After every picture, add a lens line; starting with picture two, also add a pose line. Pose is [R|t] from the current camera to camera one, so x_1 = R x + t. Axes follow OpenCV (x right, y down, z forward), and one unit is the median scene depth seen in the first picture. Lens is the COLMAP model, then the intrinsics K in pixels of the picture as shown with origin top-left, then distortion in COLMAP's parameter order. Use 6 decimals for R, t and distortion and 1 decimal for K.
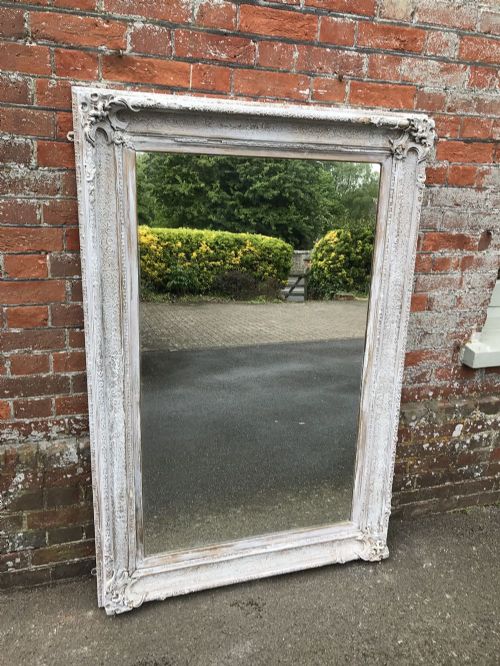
lens RADIAL K [[539.5, 0, 259.7], [0, 539.5, 334.8], [0, 0, 1]] dist [0.010950, 0.013444]
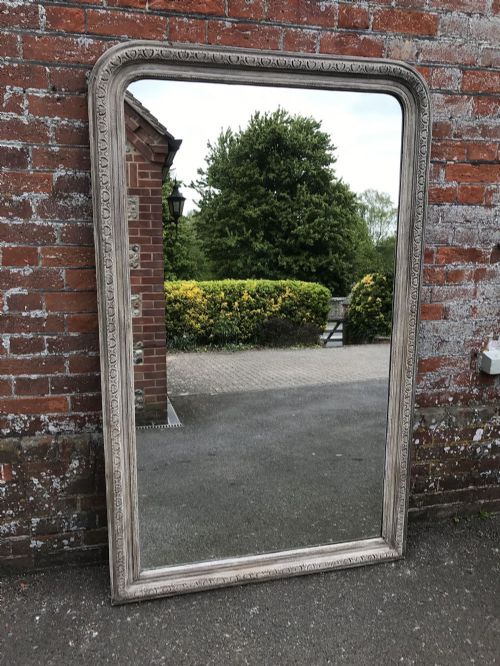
lens RADIAL K [[539.5, 0, 257.9], [0, 539.5, 334.2], [0, 0, 1]] dist [0.010950, 0.013444]
pose [[0.995738, -0.004872, -0.092095, 0.045604], [-0.000257, 0.998453, -0.055603, 0.047973], [0.092223, 0.055389, 0.994197, -0.108365]]
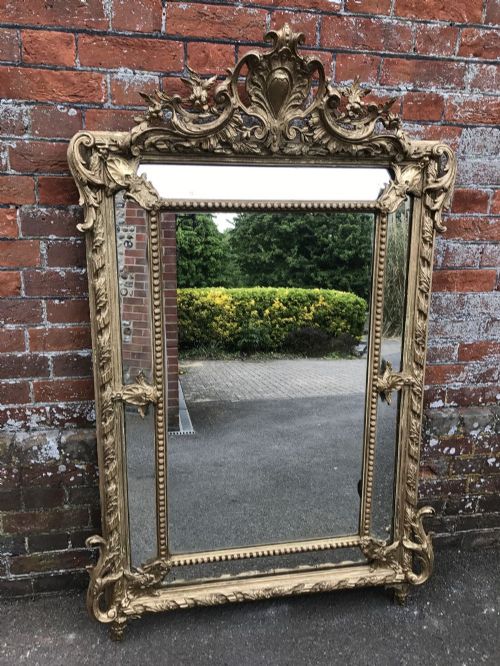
lens RADIAL K [[539.5, 0, 259.4], [0, 539.5, 332.4], [0, 0, 1]] dist [0.010950, 0.013444]
pose [[0.991257, 0.024904, -0.129577, 0.075871], [-0.025239, 0.999681, -0.000938, 0.027809], [0.129512, 0.004200, 0.991569, 0.181868]]
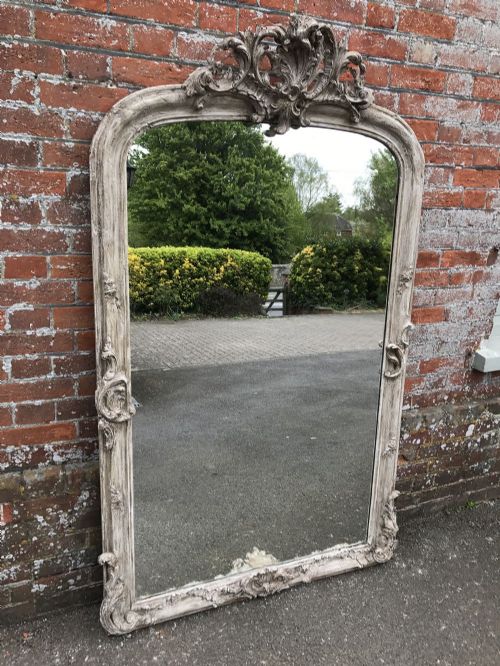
lens RADIAL K [[539.5, 0, 253.3], [0, 539.5, 331.6], [0, 0, 1]] dist [0.010950, 0.013444]
pose [[0.995517, -0.032415, 0.088856, -0.186030], [0.034997, 0.999005, -0.027653, -0.007709], [-0.087872, 0.030639, 0.995660, -0.057713]]
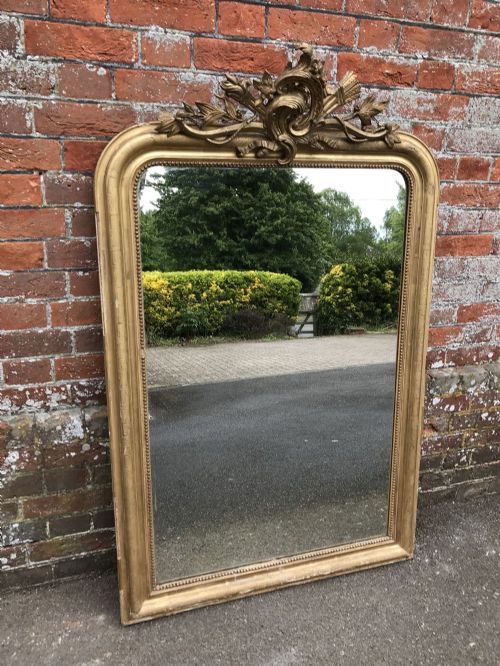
lens RADIAL K [[539.5, 0, 254.1], [0, 539.5, 331.8], [0, 0, 1]] dist [0.010950, 0.013444]
pose [[0.999897, -0.013372, 0.005252, -0.073200], [0.013245, 0.999634, 0.023593, 0.054919], [-0.005565, -0.023521, 0.999708, 0.167245]]
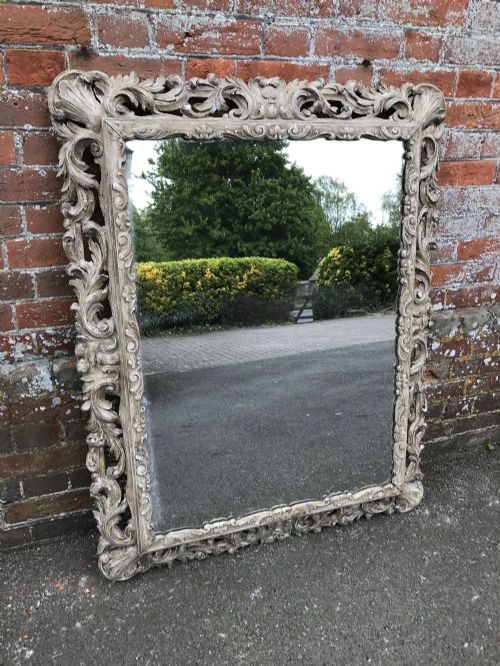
lens RADIAL K [[539.5, 0, 253.4], [0, 539.5, 330.5], [0, 0, 1]] dist [0.010950, 0.013444]
pose [[0.999136, -0.041556, 0.000055, -0.047447], [0.041431, 0.996246, 0.076012, 0.098763], [-0.003213, -0.075944, 0.997107, 0.230583]]
